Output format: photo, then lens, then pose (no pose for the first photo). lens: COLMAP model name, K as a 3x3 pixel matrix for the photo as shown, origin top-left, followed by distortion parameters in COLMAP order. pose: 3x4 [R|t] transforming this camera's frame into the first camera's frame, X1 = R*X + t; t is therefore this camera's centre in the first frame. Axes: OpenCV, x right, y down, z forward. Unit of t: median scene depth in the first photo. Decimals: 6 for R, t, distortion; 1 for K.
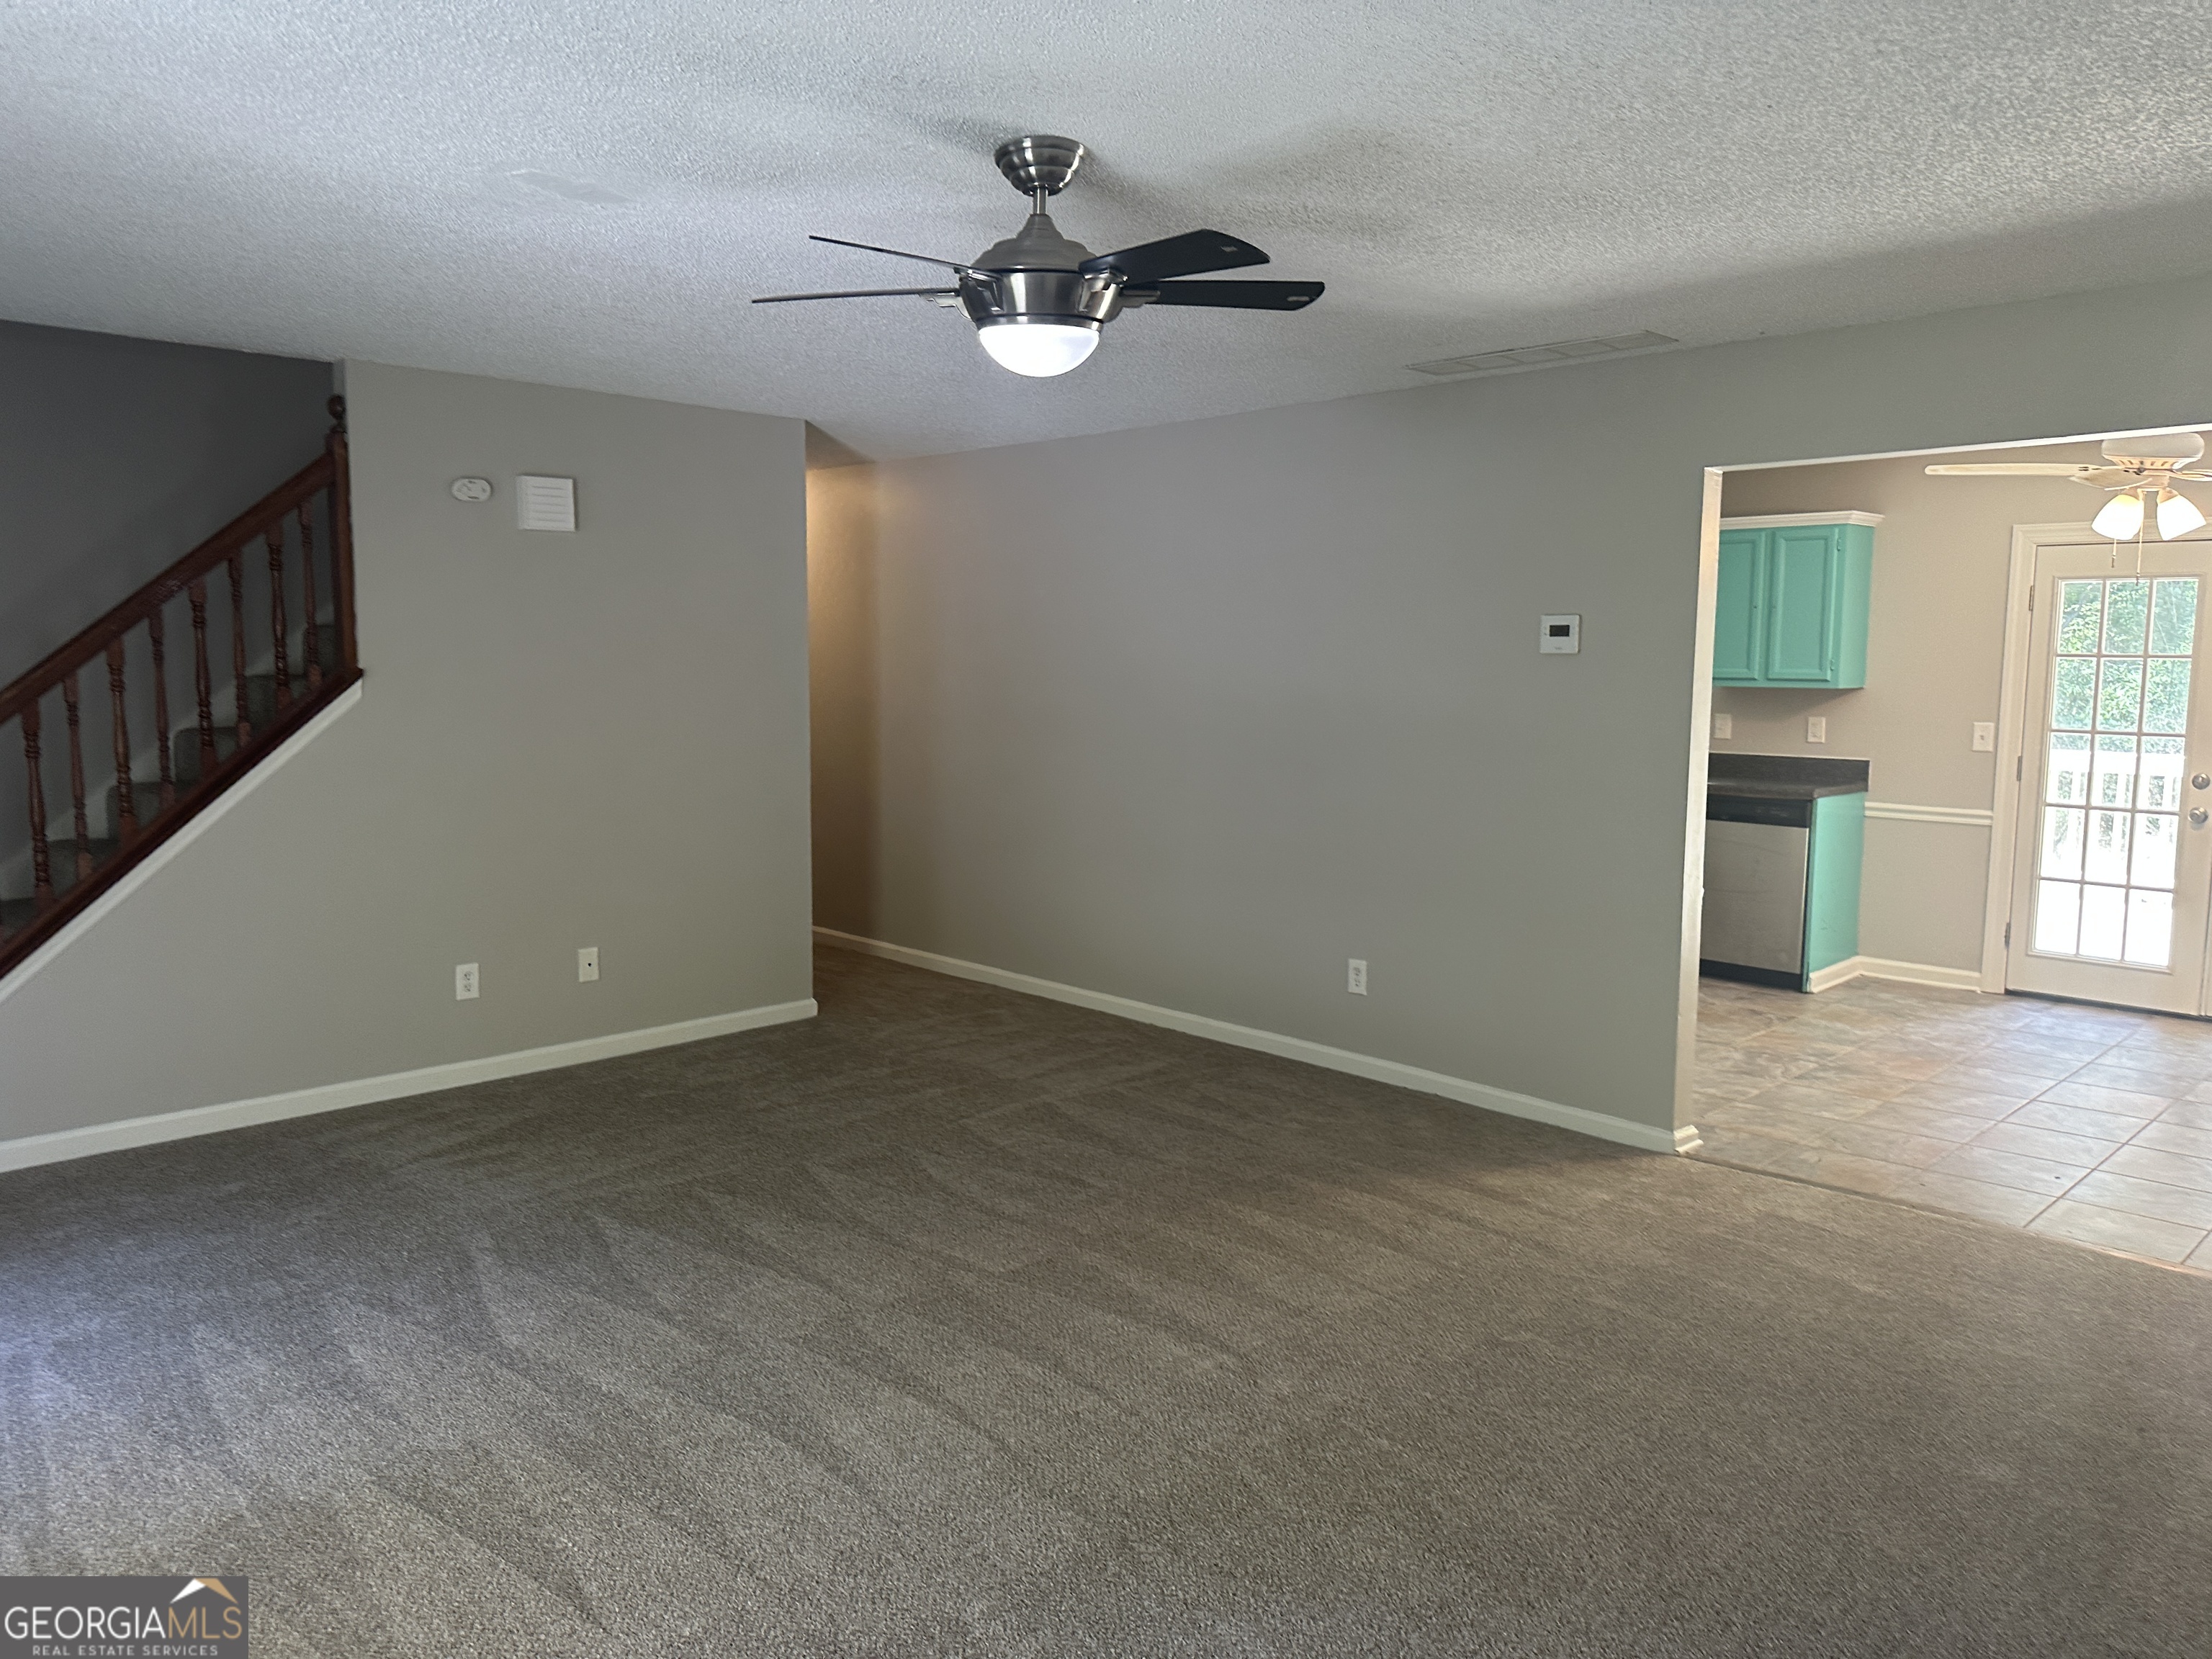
lens RADIAL K [[1570.0, 0, 1102.7], [0, 1570.0, 810.9], [0, 0, 1]] dist [0.007880, -0.007016]
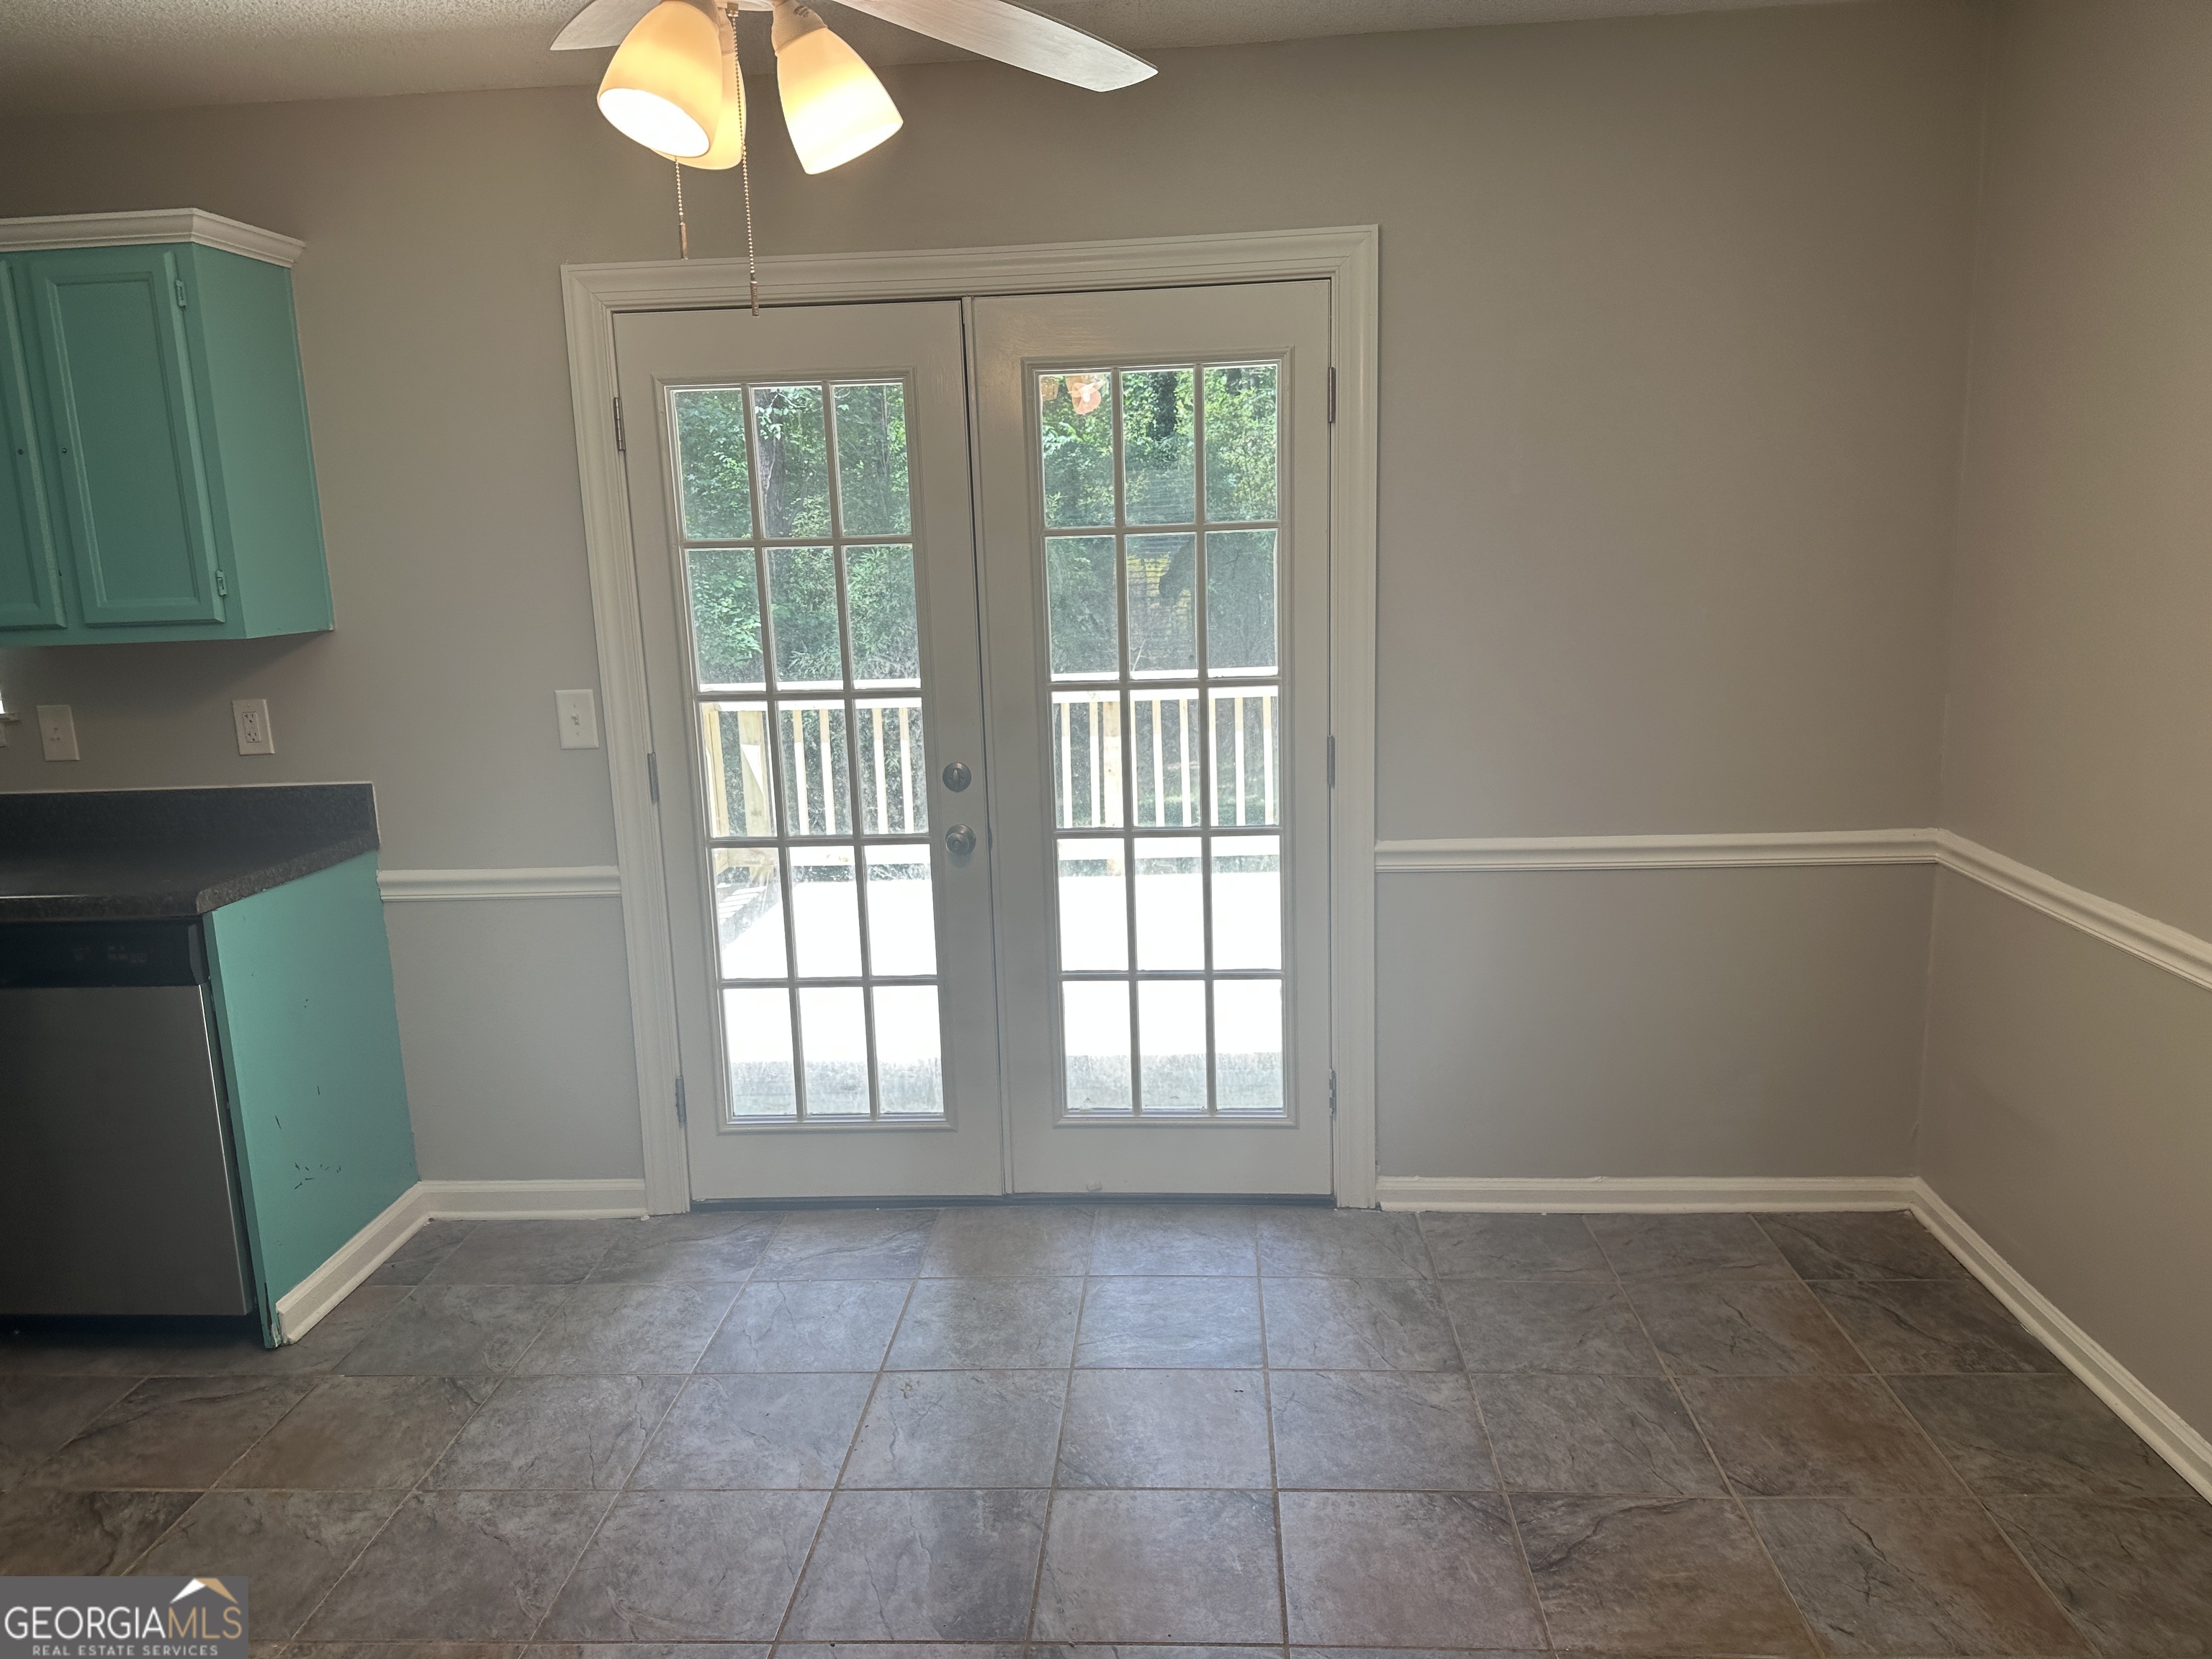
lens RADIAL K [[1570.0, 0, 1114.0], [0, 1570.0, 834.5], [0, 0, 1]] dist [0.007880, -0.007016]
pose [[0.741294, -0.157843, 0.652357, 0.358245], [0.109680, 0.987376, 0.114272, -0.048456], [-0.662159, -0.013159, 0.749248, 0.522679]]
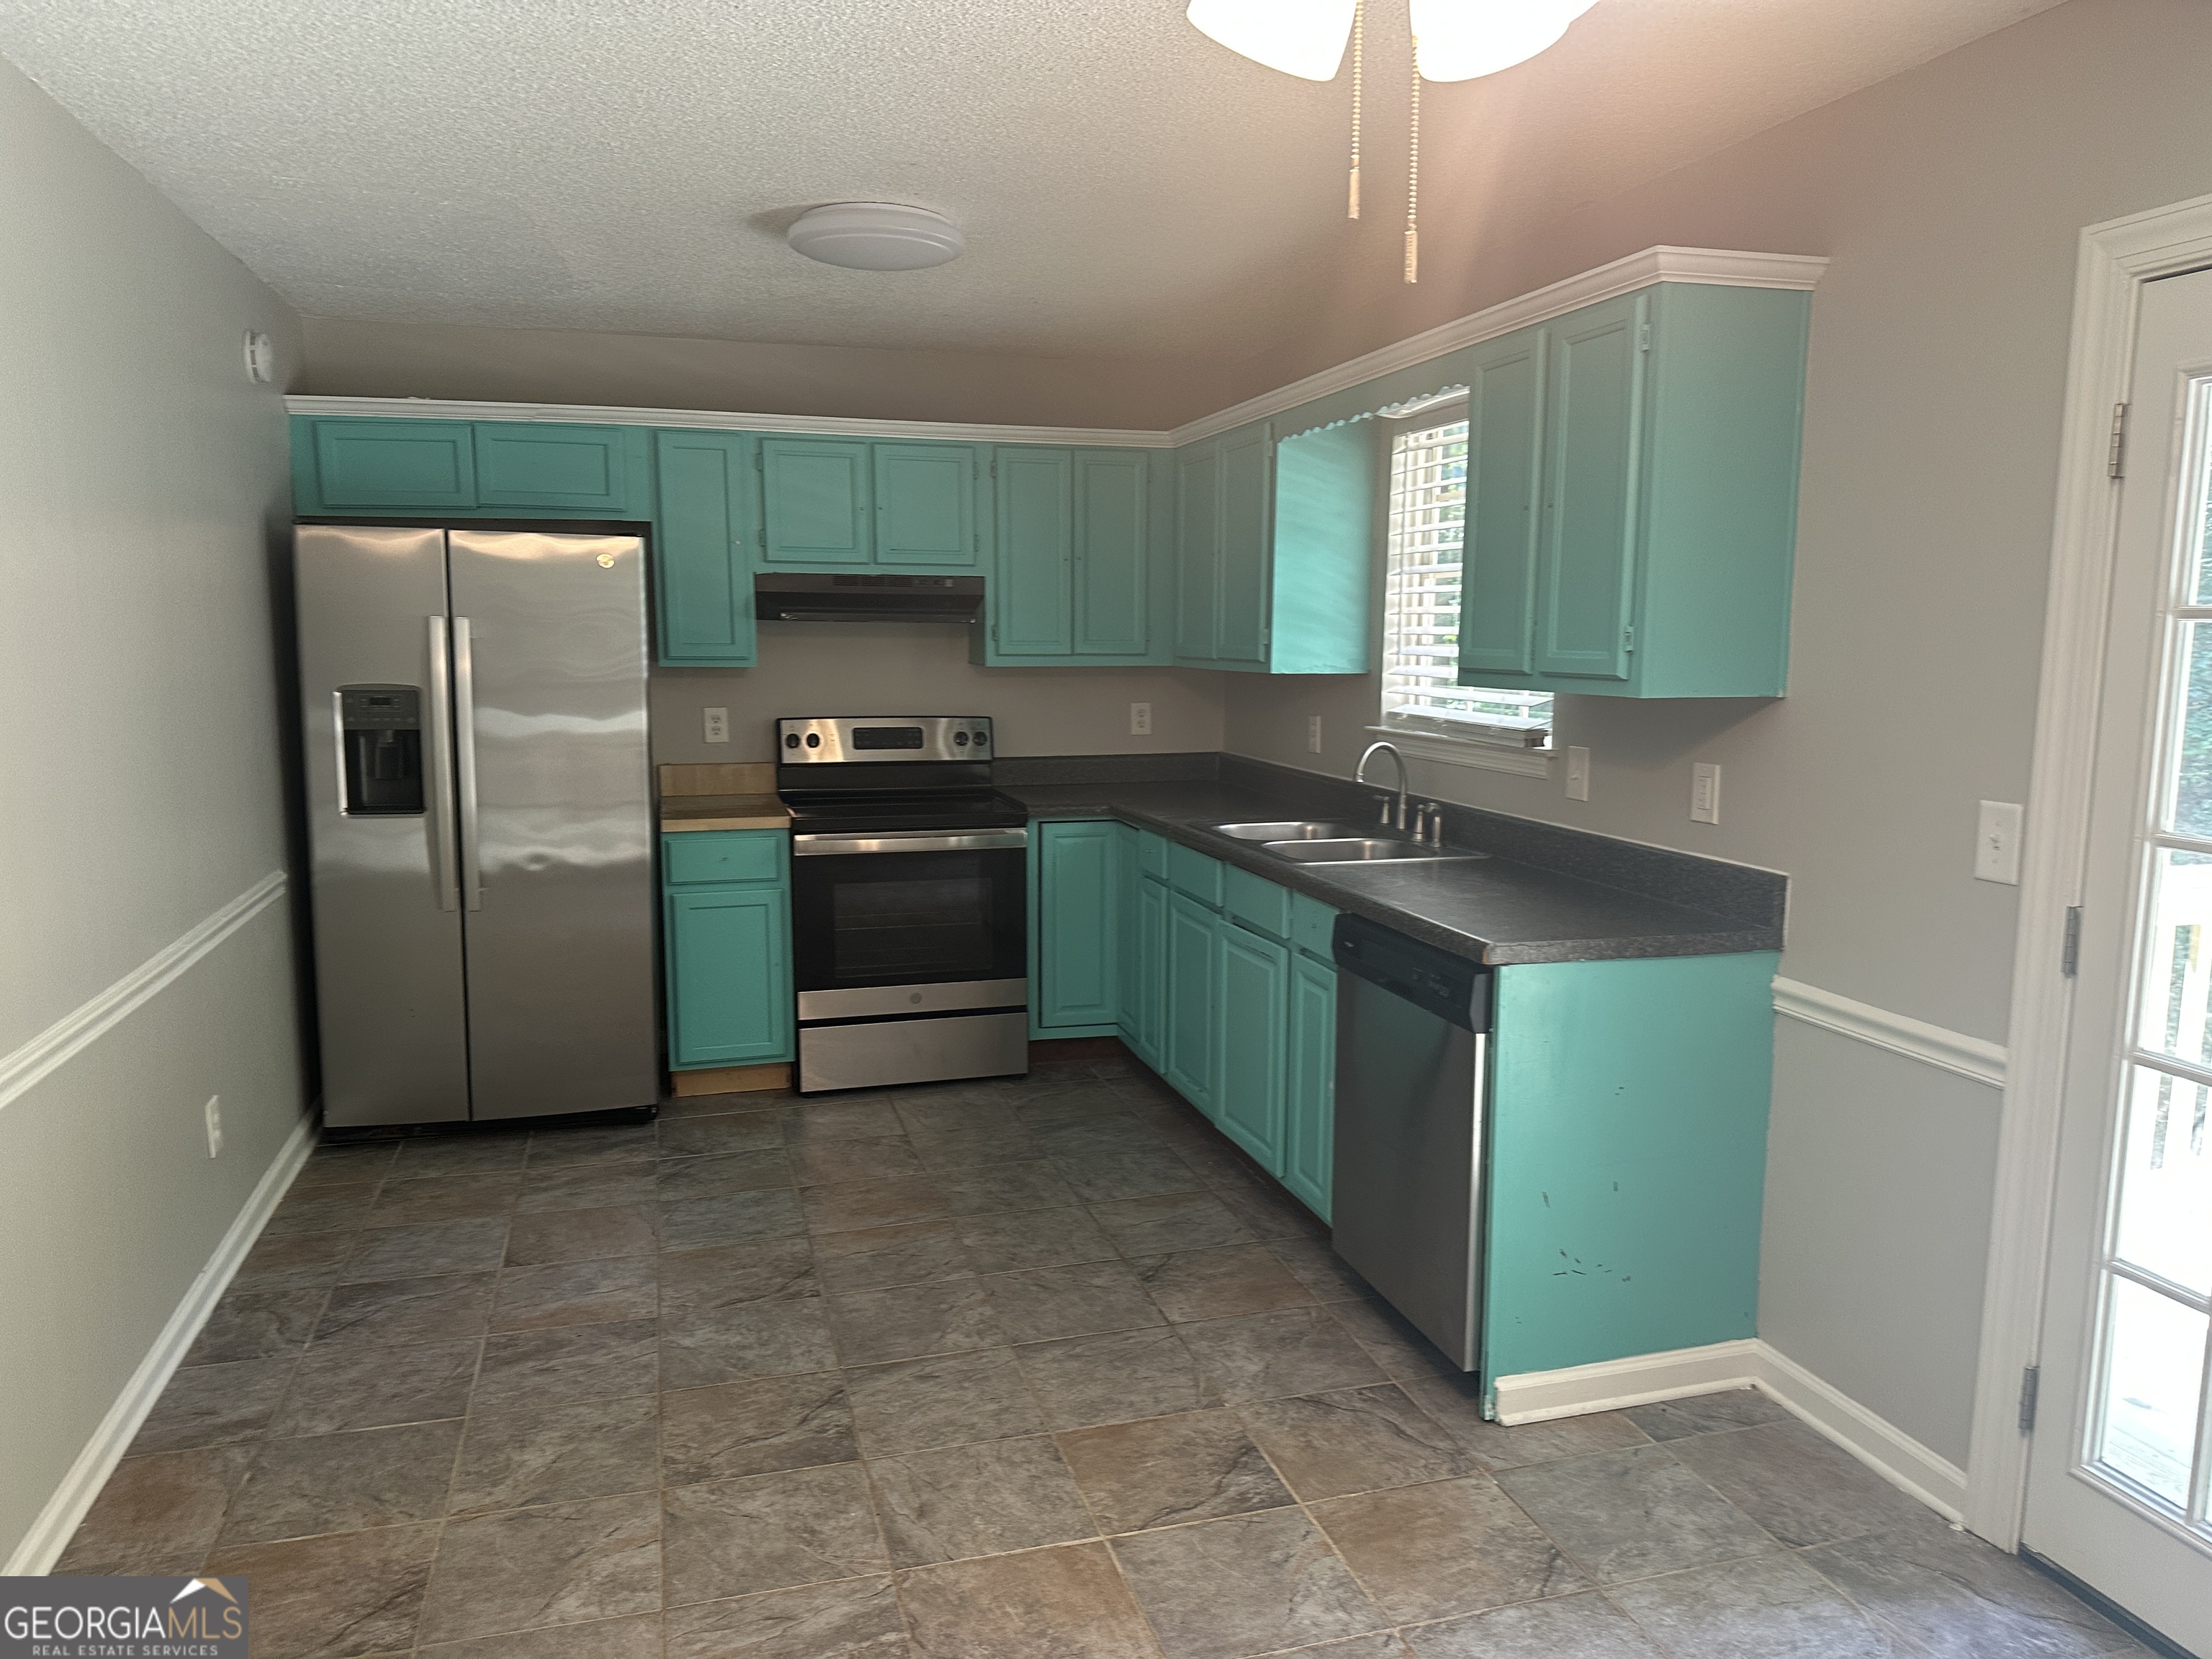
lens RADIAL K [[1570.0, 0, 1111.9], [0, 1570.0, 838.0], [0, 0, 1]] dist [0.007880, -0.007016]
pose [[0.878669, 0.062645, -0.473304, 0.549048], [-0.049537, 0.997966, 0.040125, -0.051812], [0.474855, -0.011811, 0.879985, 0.583279]]
